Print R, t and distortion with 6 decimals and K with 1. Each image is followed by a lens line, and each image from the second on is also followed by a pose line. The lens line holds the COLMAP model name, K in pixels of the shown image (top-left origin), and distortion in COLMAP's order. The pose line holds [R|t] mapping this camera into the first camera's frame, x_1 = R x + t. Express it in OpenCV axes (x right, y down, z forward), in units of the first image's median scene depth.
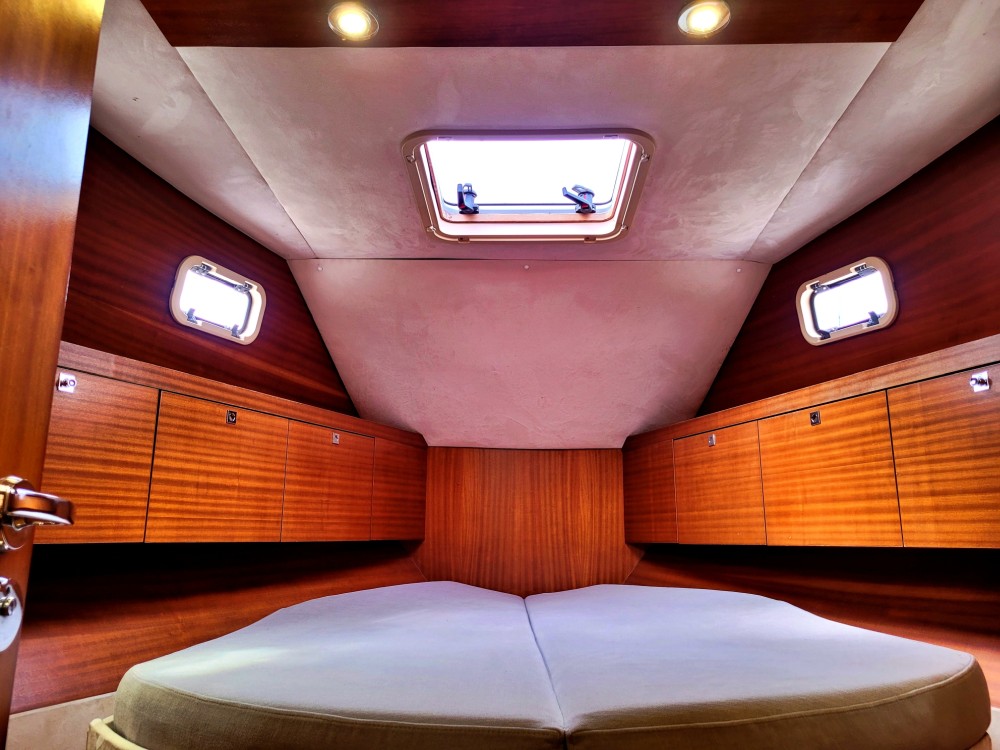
lens RADIAL K [[762.0, 0, 506.0], [0, 762.0, 373.3], [0, 0, 1]] dist [0.034383, -0.019165]
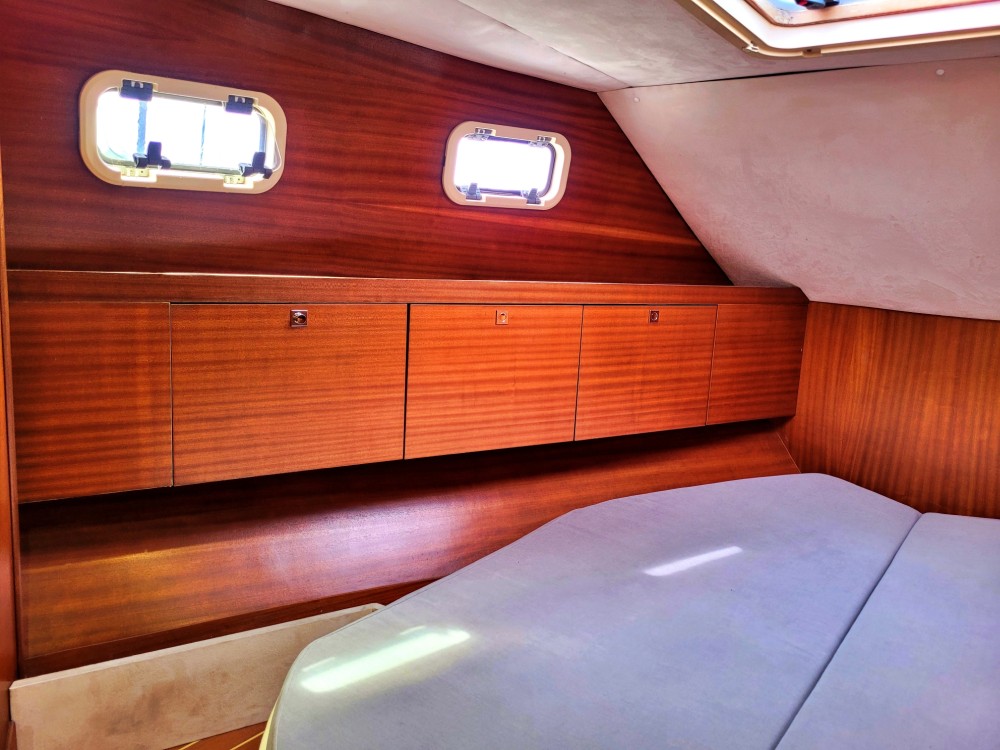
lens RADIAL K [[762.0, 0, 504.9], [0, 762.0, 363.9], [0, 0, 1]] dist [0.034383, -0.019165]
pose [[0.798586, 0.132725, -0.587064, 0.152332], [0.078586, 0.944040, 0.320331, -0.154952], [0.596728, -0.301947, 0.743468, 0.284292]]
